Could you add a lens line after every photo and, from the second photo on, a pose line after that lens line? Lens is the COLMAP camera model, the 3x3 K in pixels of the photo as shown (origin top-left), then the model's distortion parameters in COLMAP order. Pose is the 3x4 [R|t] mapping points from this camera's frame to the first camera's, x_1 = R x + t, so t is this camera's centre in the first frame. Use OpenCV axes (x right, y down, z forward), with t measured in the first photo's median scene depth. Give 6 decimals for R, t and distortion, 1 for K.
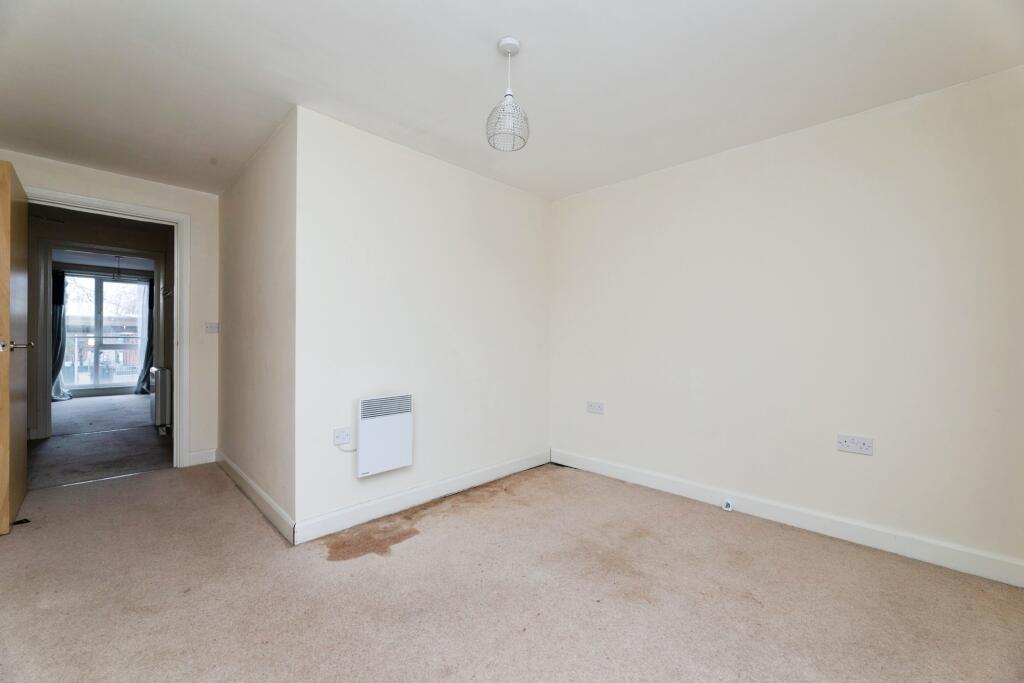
lens RADIAL K [[414.1, 0, 511.3], [0, 414.1, 337.6], [0, 0, 1]] dist [0.001152, -0.000549]
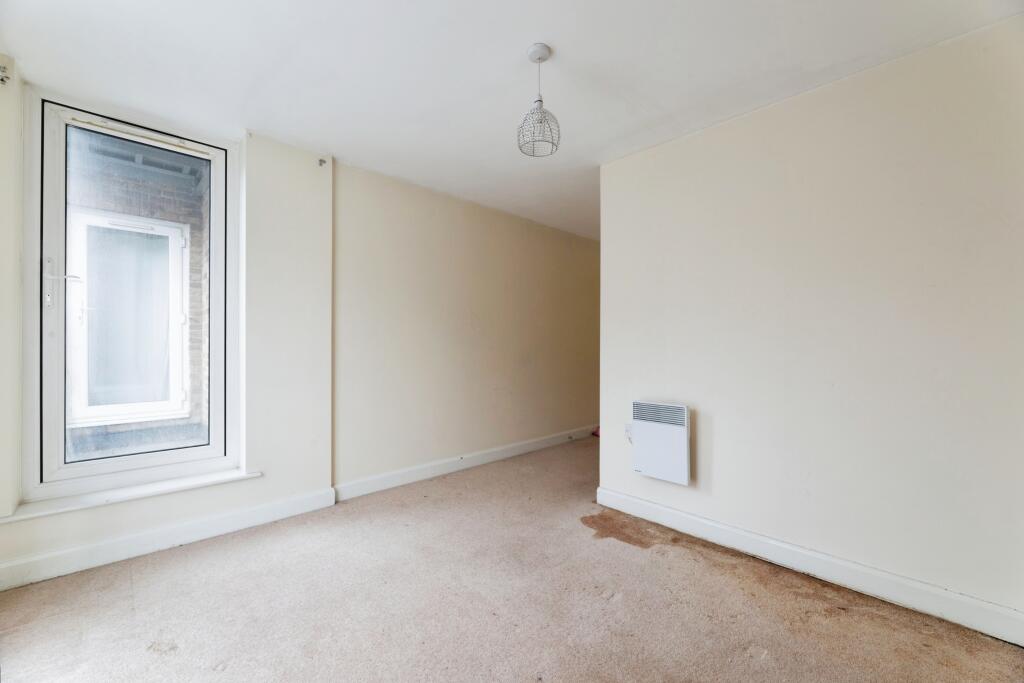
lens RADIAL K [[414.1, 0, 513.2], [0, 414.1, 342.6], [0, 0, 1]] dist [0.001152, -0.000549]
pose [[-0.017369, -0.005973, -0.999831, 0.661837], [-0.008674, 0.999945, -0.005823, 0.004656], [0.999812, 0.008572, -0.017420, 0.632730]]
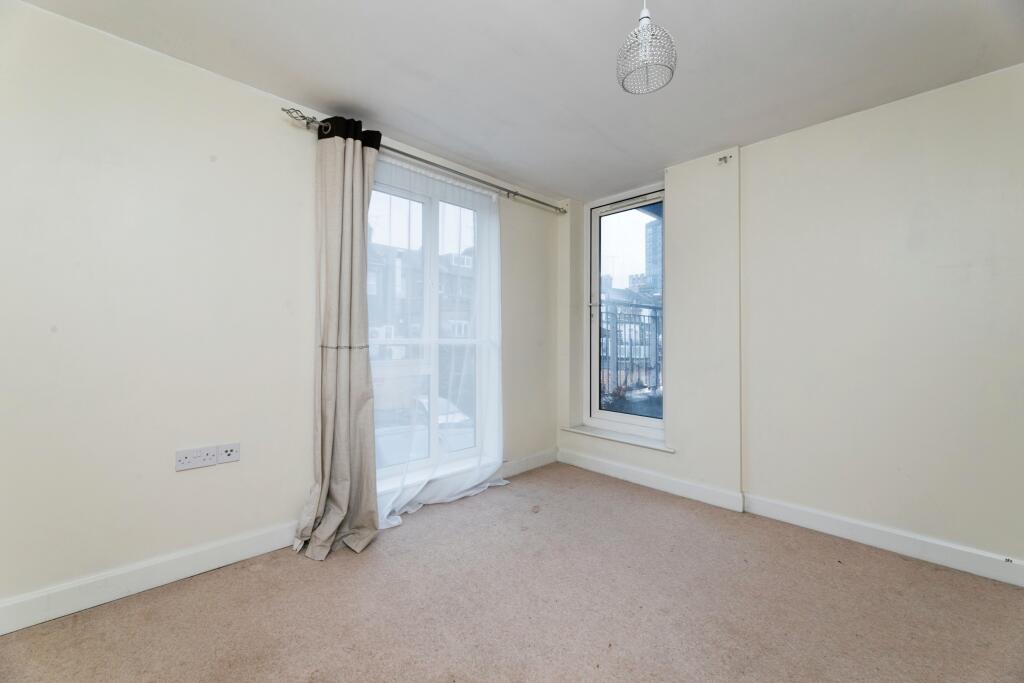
lens RADIAL K [[414.1, 0, 512.5], [0, 414.1, 334.4], [0, 0, 1]] dist [0.001152, -0.000549]
pose [[-0.999664, -0.006824, 0.025002, 0.140725], [-0.007141, 0.999895, -0.012617, 0.007453], [-0.024914, -0.012791, -0.999608, 1.162344]]
